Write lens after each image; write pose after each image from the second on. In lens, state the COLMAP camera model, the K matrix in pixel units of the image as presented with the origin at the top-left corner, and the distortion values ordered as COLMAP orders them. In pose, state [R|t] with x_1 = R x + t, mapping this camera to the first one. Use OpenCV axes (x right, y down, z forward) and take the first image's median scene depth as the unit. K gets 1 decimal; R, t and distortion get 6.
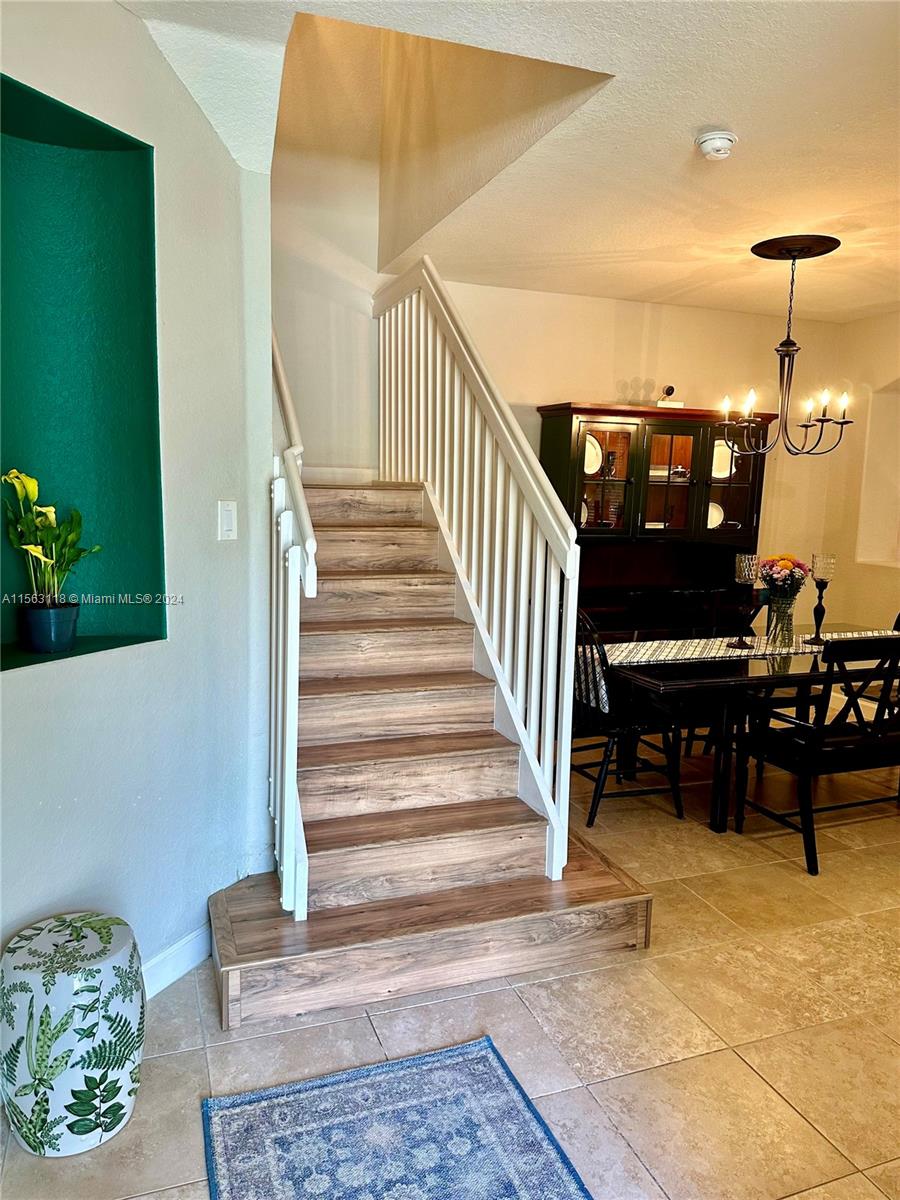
lens RADIAL K [[837.3, 0, 447.5], [0, 837.3, 600.3], [0, 0, 1]] dist [0.002279, 0.000020]
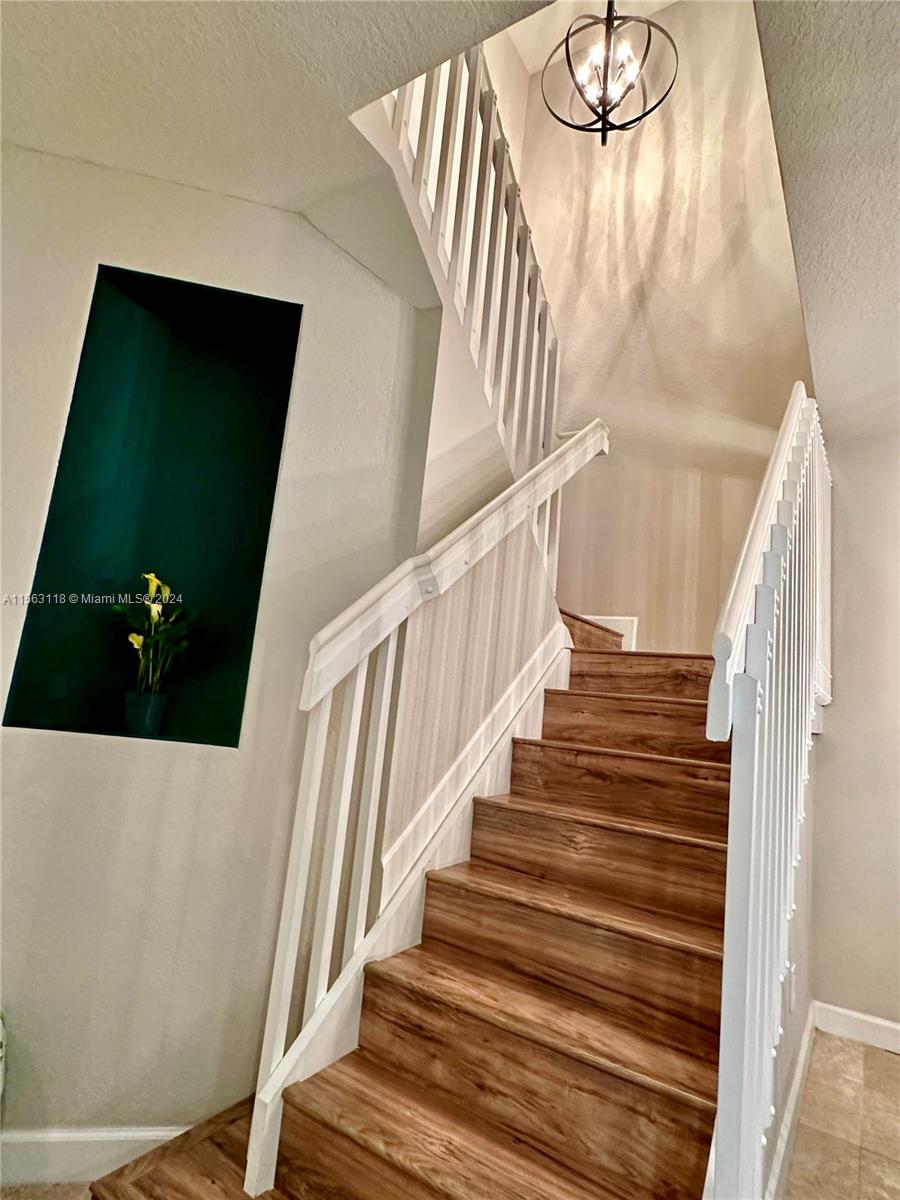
lens RADIAL K [[641.9, 0, 447.6], [0, 641.9, 598.6], [0, 0, 1]] dist [-0.006488, -0.001129]
pose [[0.589954, -0.089865, -0.802421, 0.294005], [-0.193403, 0.949131, -0.248488, 0.014316], [0.783932, 0.301787, 0.542563, 0.540904]]
